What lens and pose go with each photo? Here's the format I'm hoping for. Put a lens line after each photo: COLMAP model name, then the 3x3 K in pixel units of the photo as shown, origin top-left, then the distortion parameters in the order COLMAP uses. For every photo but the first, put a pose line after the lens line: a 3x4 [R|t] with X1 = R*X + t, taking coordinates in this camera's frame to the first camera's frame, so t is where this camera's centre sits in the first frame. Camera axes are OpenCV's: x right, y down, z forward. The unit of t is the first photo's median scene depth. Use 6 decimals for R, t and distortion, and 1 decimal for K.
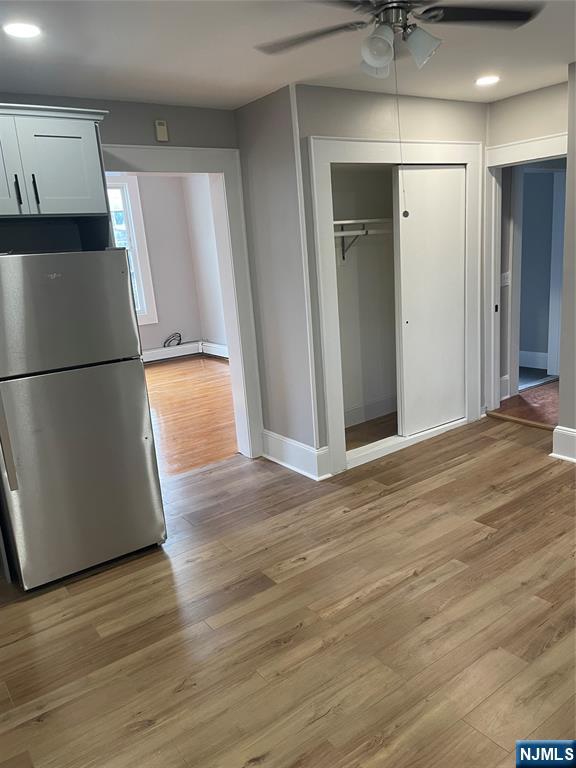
lens RADIAL K [[581.5, 0, 304.0], [0, 581.5, 387.1], [0, 0, 1]] dist [0.117240, -0.128973]
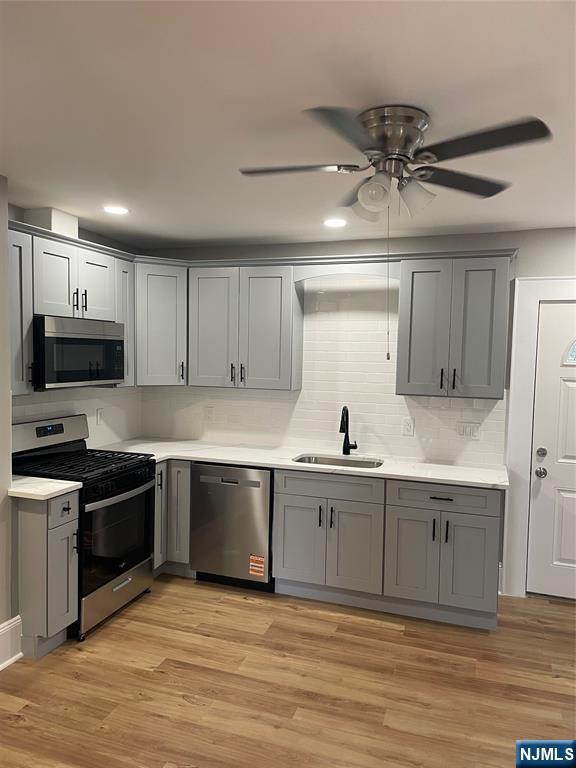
lens RADIAL K [[575.9, 0, 284.8], [0, 575.9, 387.9], [0, 0, 1]] dist [0.092222, -0.123952]
pose [[-0.563042, 0.008459, 0.826385, -0.363155], [0.212186, 0.967907, 0.134662, -0.278440], [-0.798724, 0.251168, -0.546767, 1.151261]]
